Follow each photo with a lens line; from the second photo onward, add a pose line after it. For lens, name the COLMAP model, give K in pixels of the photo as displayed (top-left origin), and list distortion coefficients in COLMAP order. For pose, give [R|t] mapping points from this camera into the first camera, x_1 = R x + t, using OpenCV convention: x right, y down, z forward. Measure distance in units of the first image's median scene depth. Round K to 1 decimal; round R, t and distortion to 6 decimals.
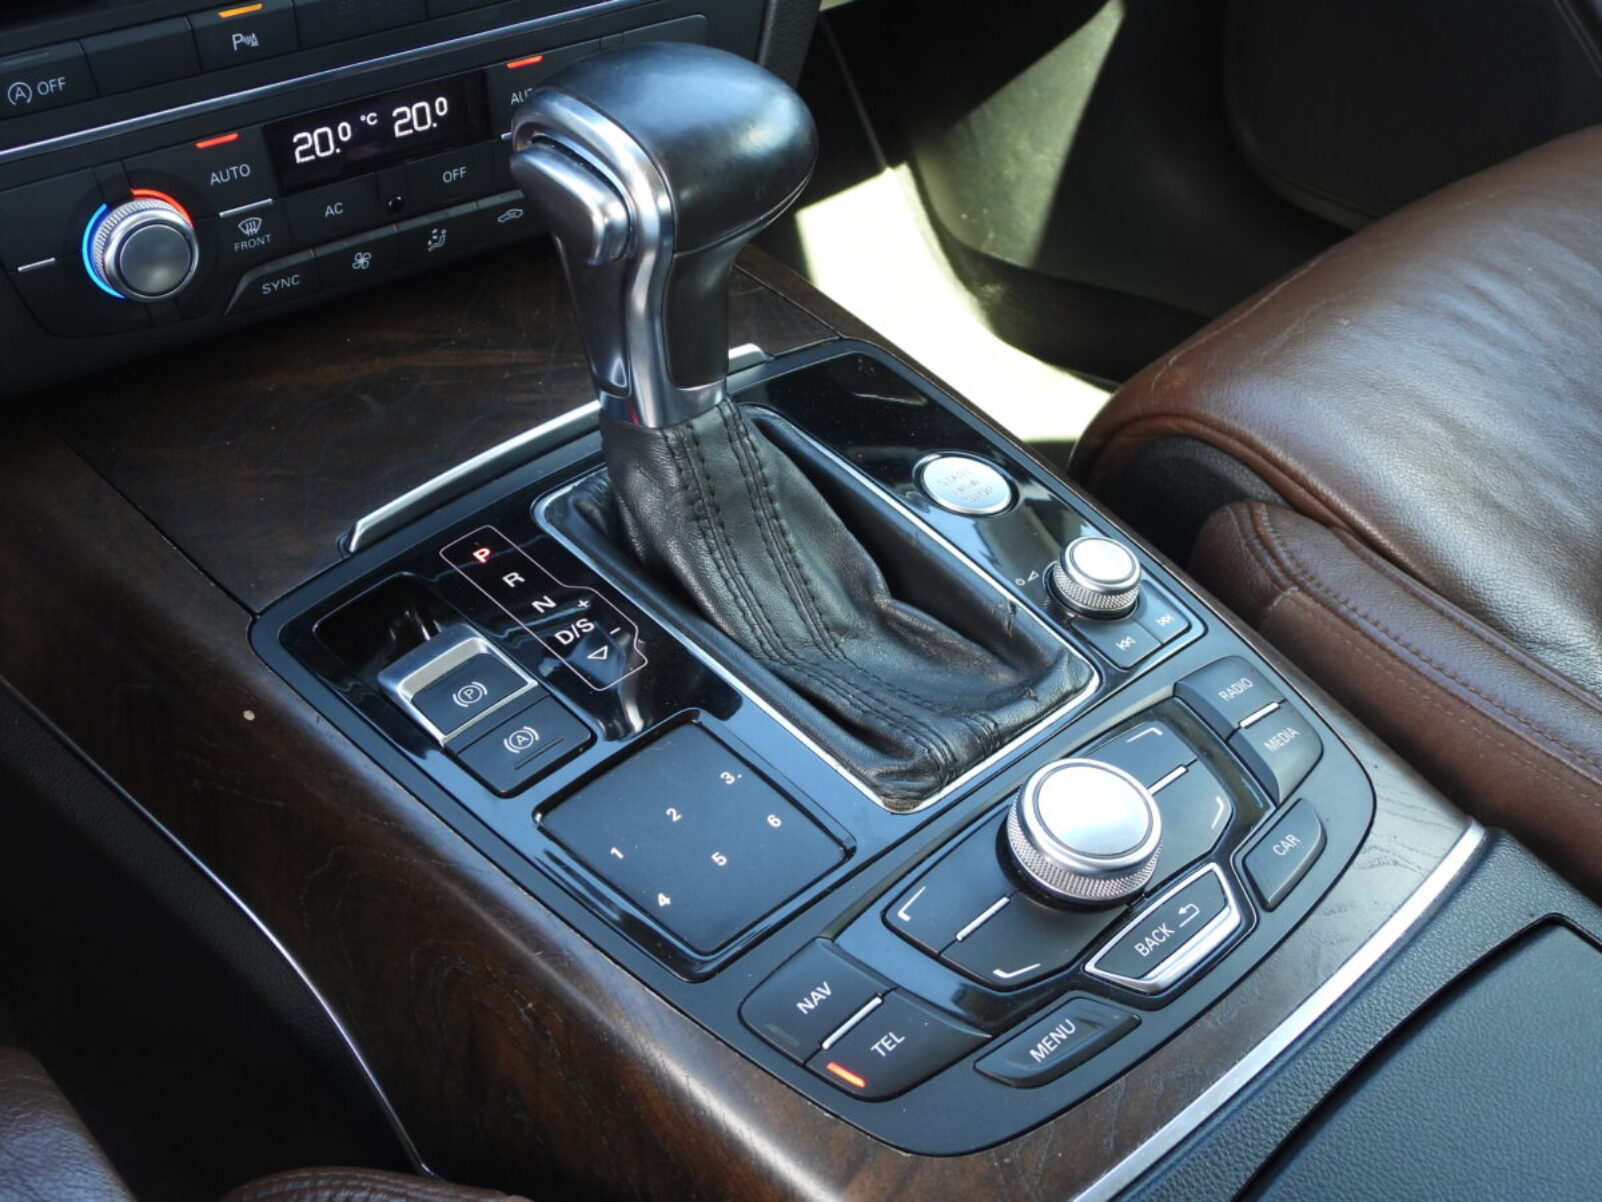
lens RADIAL K [[1911.7, 0, 792.5], [0, 1911.7, 603.0], [0, 0, 1]] dist [-0.033553, 0.000000]
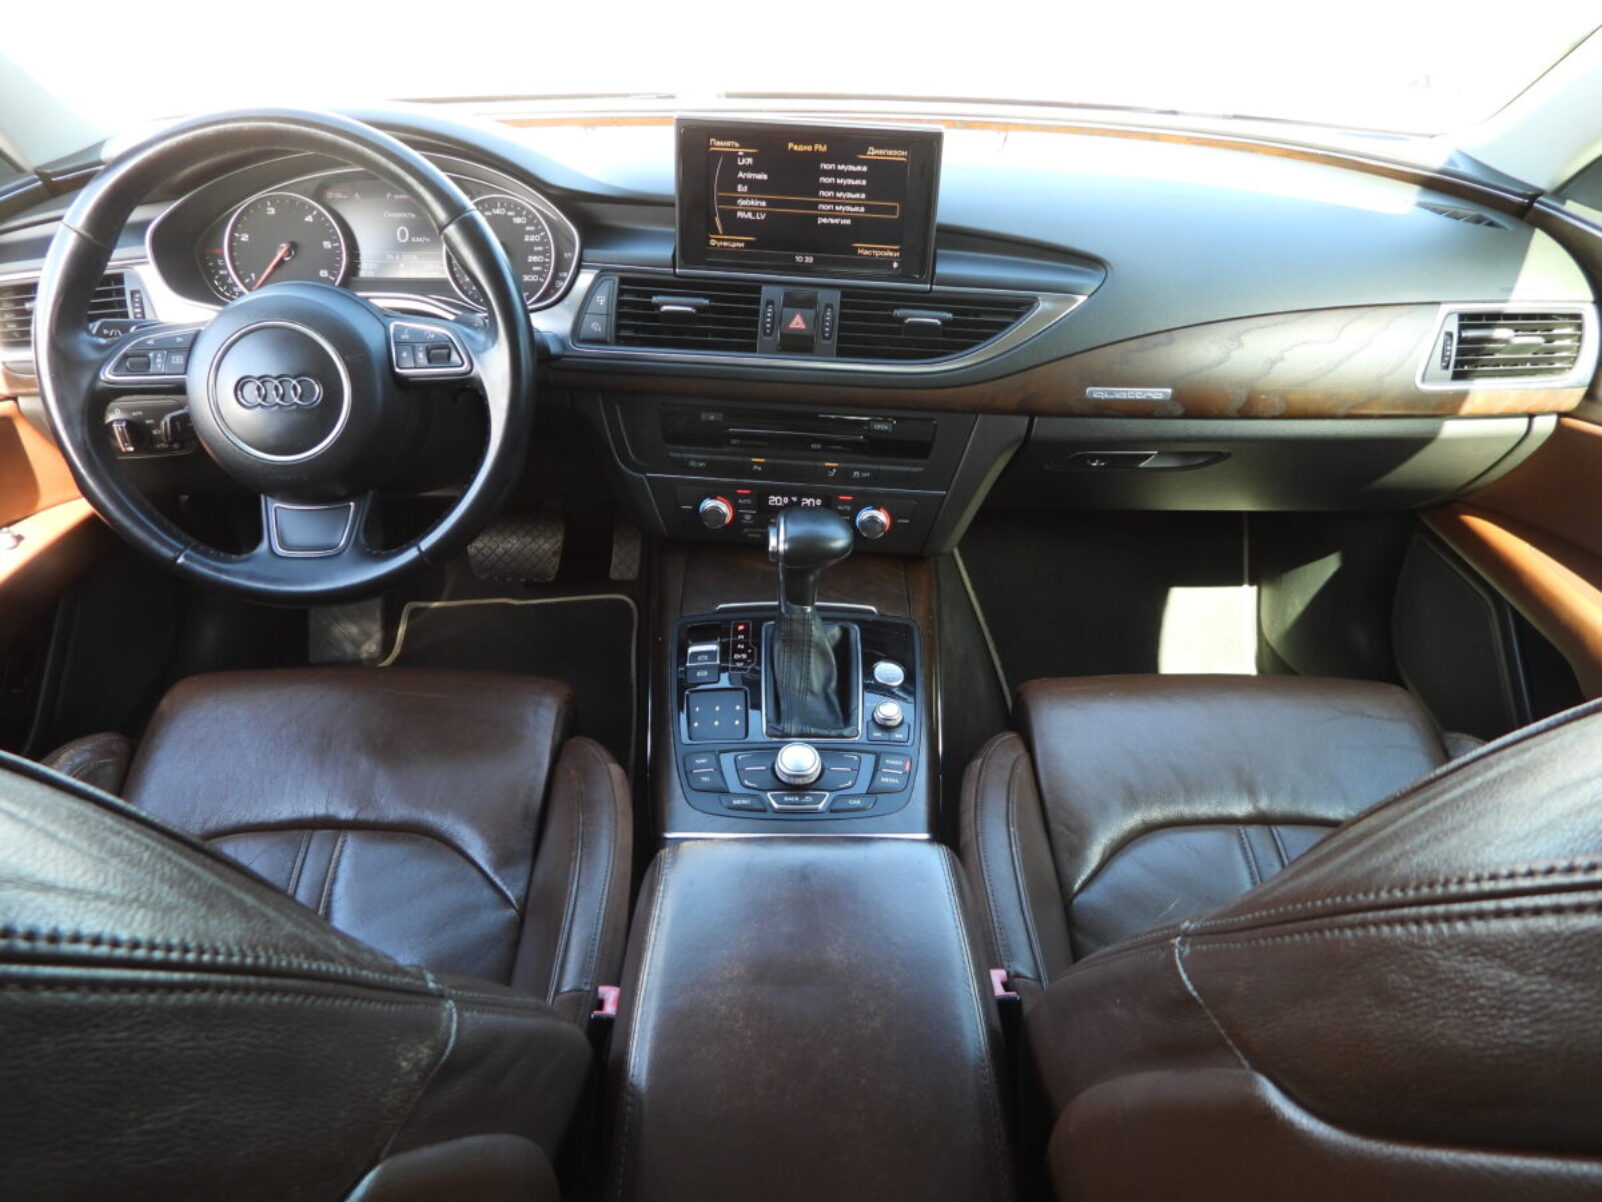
lens RADIAL K [[1152.6, 0, 805.1], [0, 1152.6, 600.7], [0, 0, 1]] dist [-0.009959, 0.002354]
pose [[0.731928, 0.373704, -0.569760, 1.107625], [-0.416938, 0.906999, 0.059290, -0.245421], [0.538929, 0.194158, 0.819669, -0.659226]]
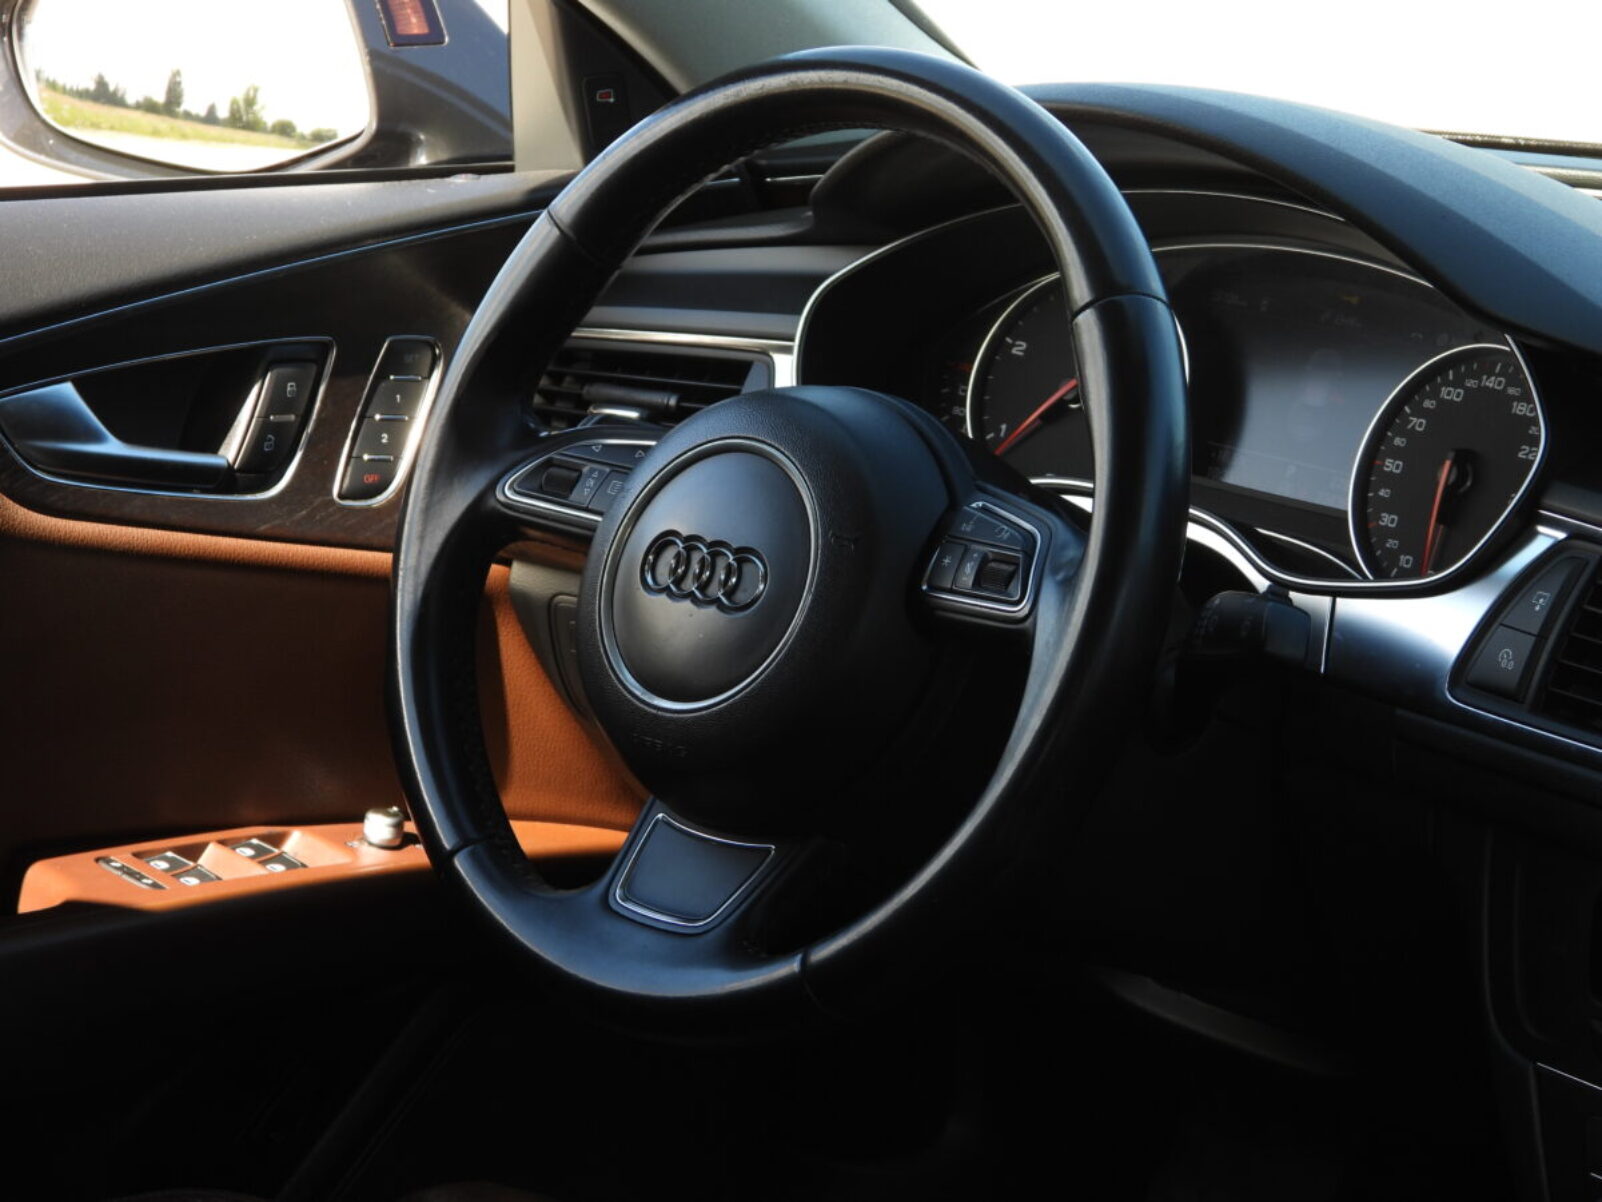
lens RADIAL K [[4330.9, 0, 800.7], [0, 4330.9, 599.7], [0, 0, 1]] dist [-0.253808, 0.000000]
pose [[-0.003439, 0.233983, -0.972235, 2.464526], [-0.624068, 0.759174, 0.184915, -0.702666], [0.781362, 0.607377, 0.143411, -0.116563]]
